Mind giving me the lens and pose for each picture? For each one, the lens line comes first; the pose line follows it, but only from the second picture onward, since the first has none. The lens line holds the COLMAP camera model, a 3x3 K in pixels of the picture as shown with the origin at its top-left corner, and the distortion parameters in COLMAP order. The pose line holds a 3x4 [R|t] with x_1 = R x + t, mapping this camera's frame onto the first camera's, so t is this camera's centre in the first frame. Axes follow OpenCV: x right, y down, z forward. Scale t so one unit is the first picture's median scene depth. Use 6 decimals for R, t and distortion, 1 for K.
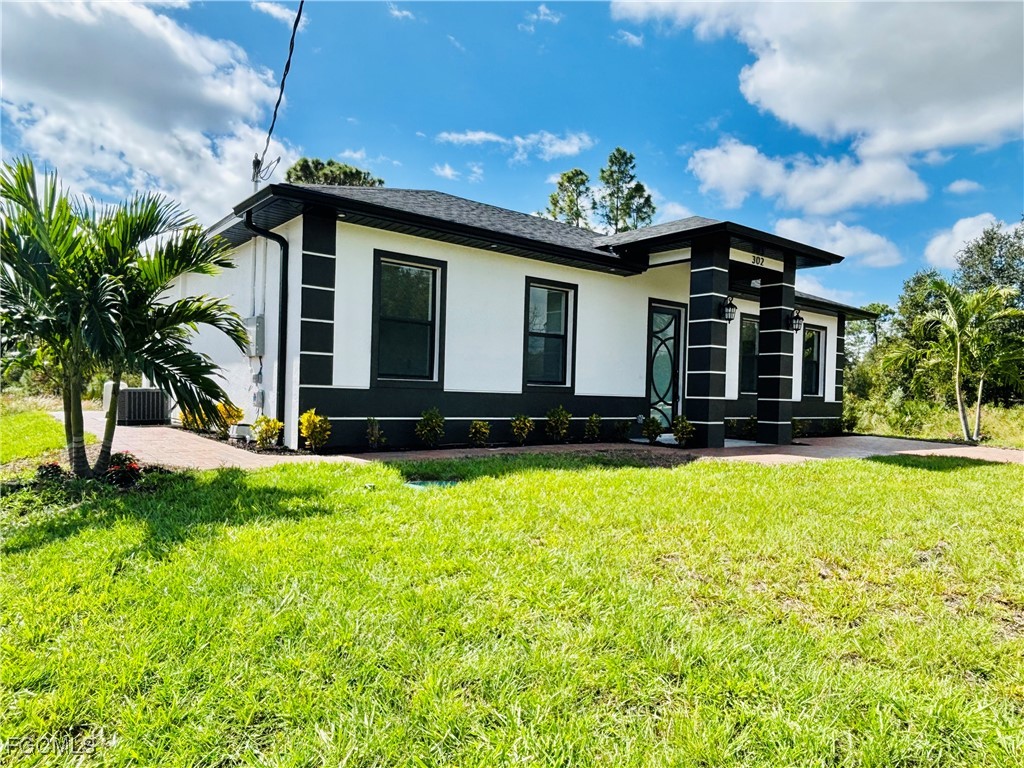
lens RADIAL K [[658.9, 0, 512.0], [0, 658.9, 384.0], [0, 0, 1]] dist [0.005840, -0.002614]
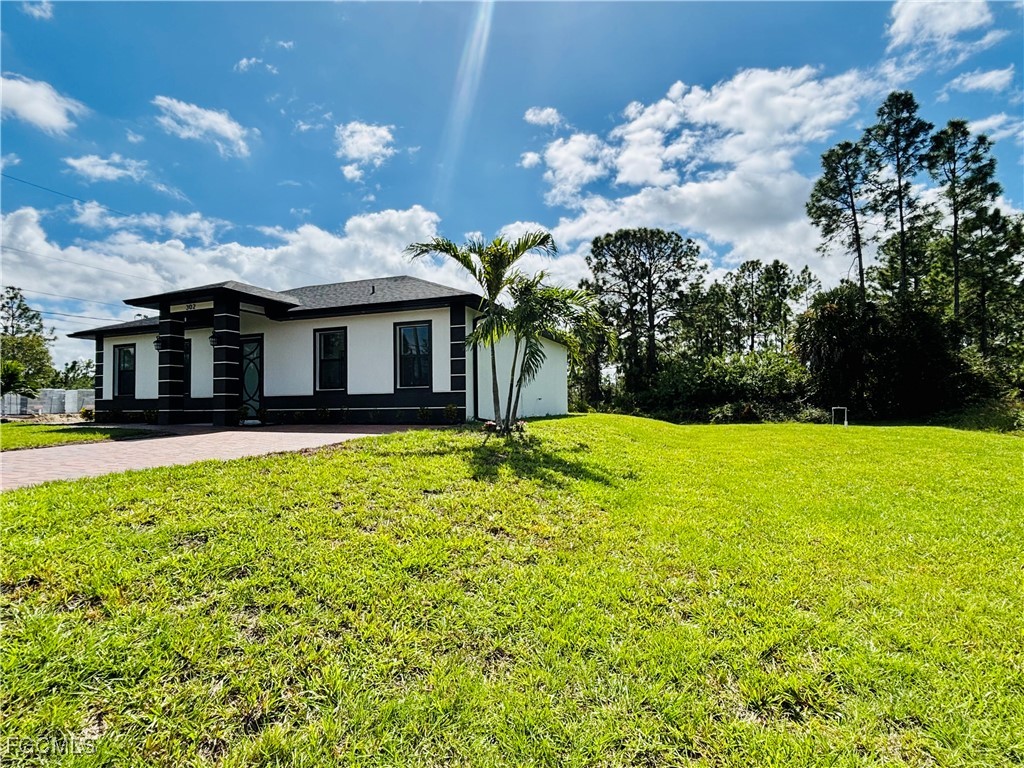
lens RADIAL K [[516.9, 0, 512.0], [0, 516.9, 384.0], [0, 0, 1]] dist [0.003393, -0.000695]
pose [[0.498589, -0.070270, -0.863985, 1.968604], [0.035108, 0.997528, -0.060871, 0.106433], [0.866127, 0.000017, 0.499824, 1.144125]]
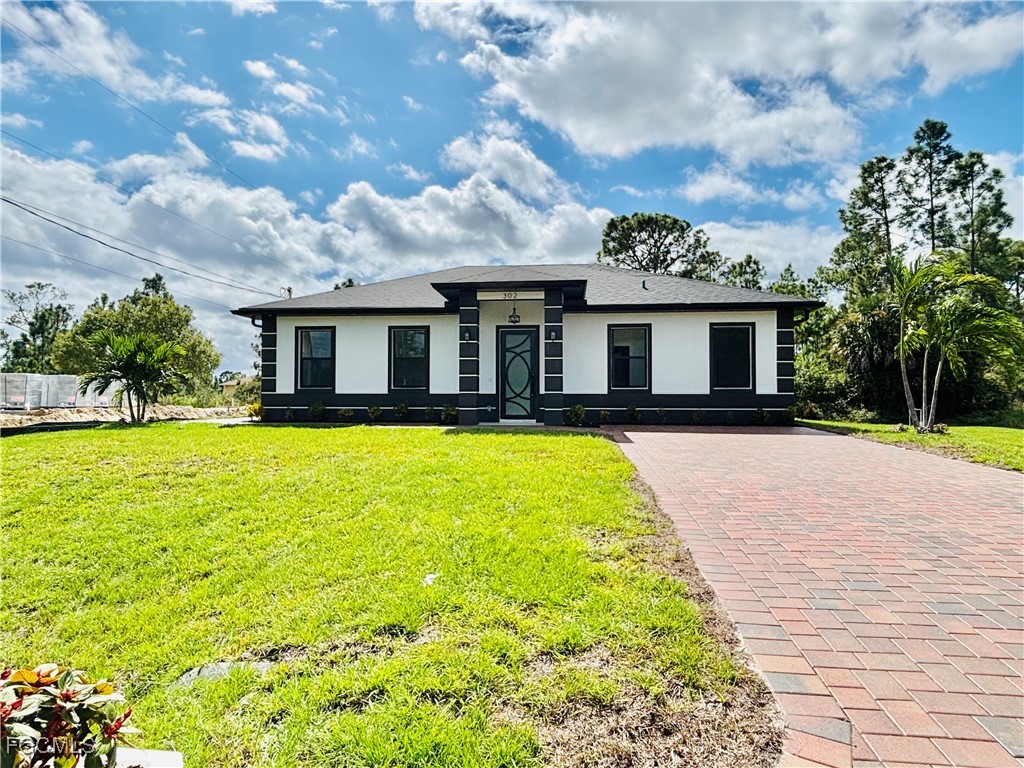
lens RADIAL K [[622.2, 0, 512.0], [0, 622.2, 384.0], [0, 0, 1]] dist [0.023680, -0.025810]
pose [[0.718604, -0.043318, -0.694069, 1.417251], [0.026531, 0.999039, -0.034883, 0.055835], [0.694914, 0.006653, 0.719062, 0.044235]]
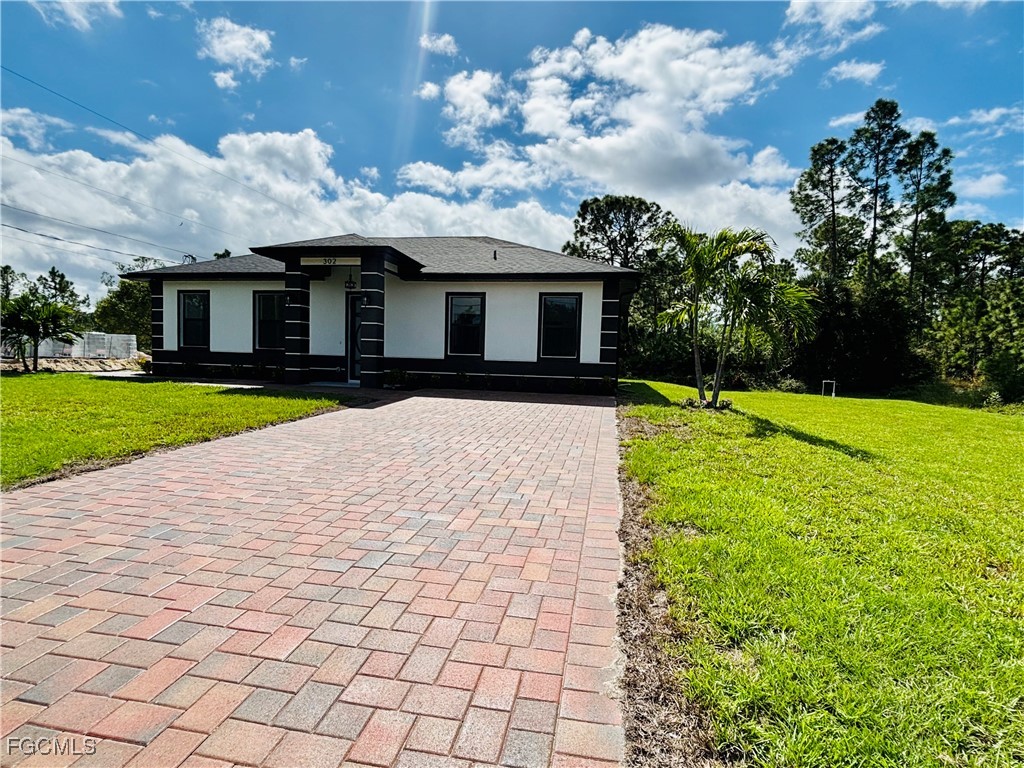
lens RADIAL K [[516.9, 0, 512.0], [0, 516.9, 384.0], [0, 0, 1]] dist [0.003393, -0.000695]
pose [[0.649205, 0.027407, -0.760119, 1.669673], [-0.002450, 0.999421, 0.033943, 0.052195], [0.760609, -0.020173, 0.648897, 0.603598]]
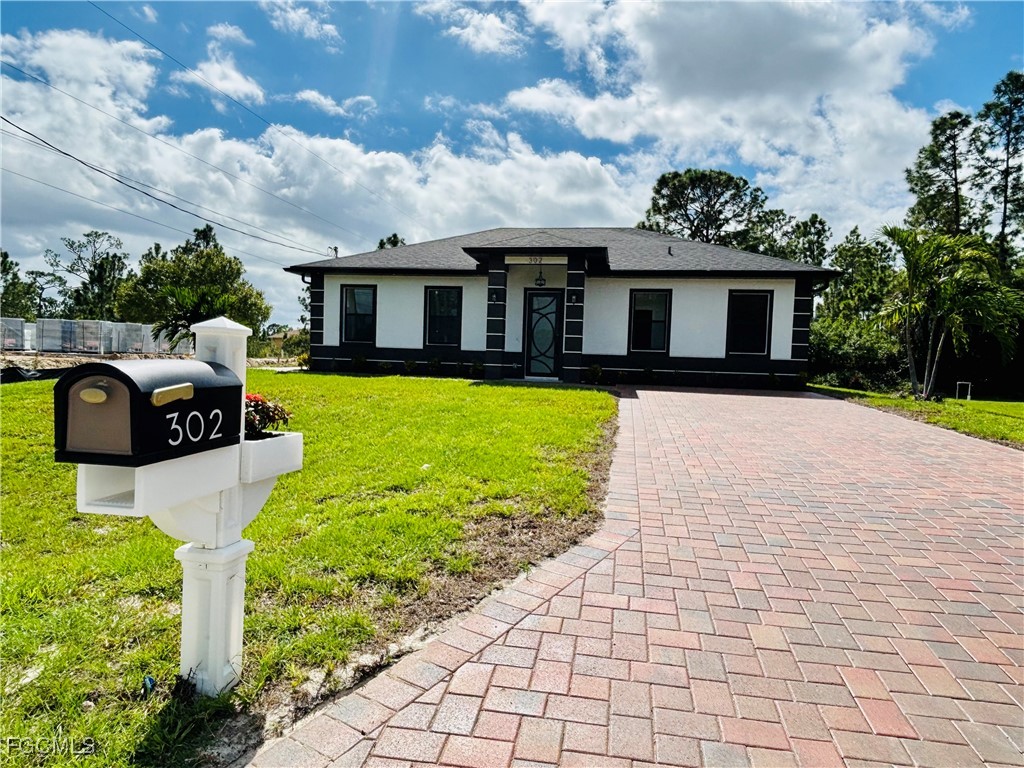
lens RADIAL K [[658.9, 0, 512.0], [0, 658.9, 384.0], [0, 0, 1]] dist [0.005840, -0.002614]
pose [[0.662374, 0.021778, -0.748857, 1.622195], [-0.005739, 0.999696, 0.023996, 0.069540], [0.749152, -0.011596, 0.662297, -0.059770]]
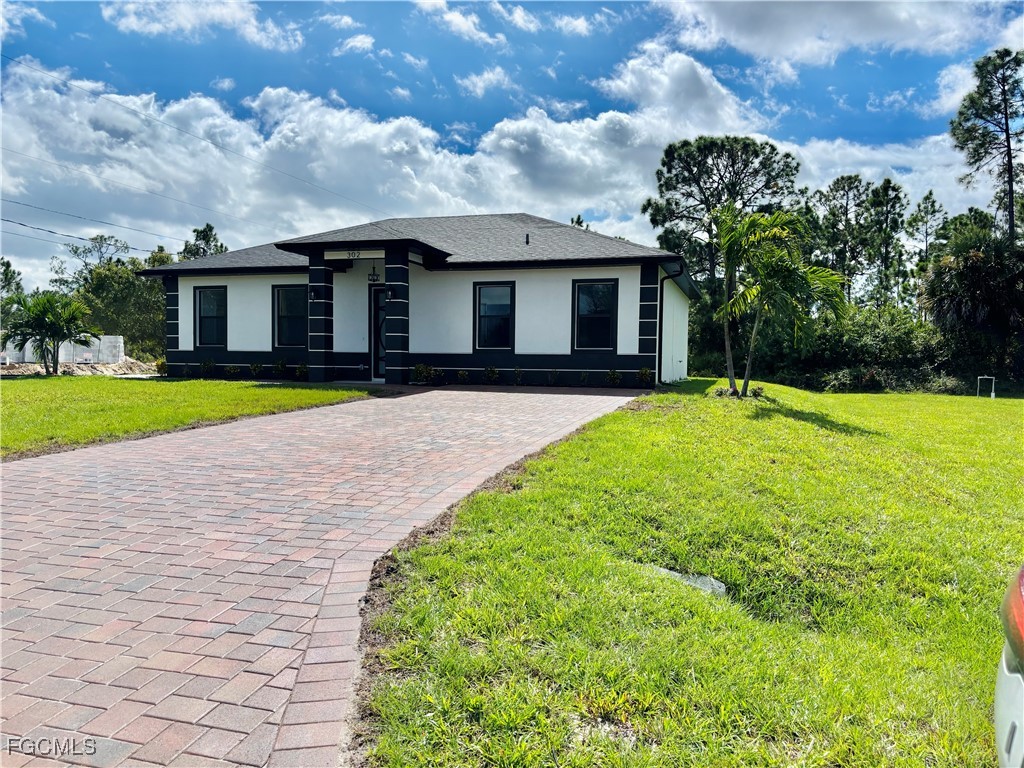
lens RADIAL K [[762.7, 0, 512.0], [0, 762.7, 384.0], [0, 0, 1]] dist [0.047610, -0.042589]
pose [[0.561561, 0.002945, -0.827430, 2.135298], [0.013538, 0.999827, 0.012747, 0.086263], [0.827324, -0.018360, 0.561424, 0.373002]]
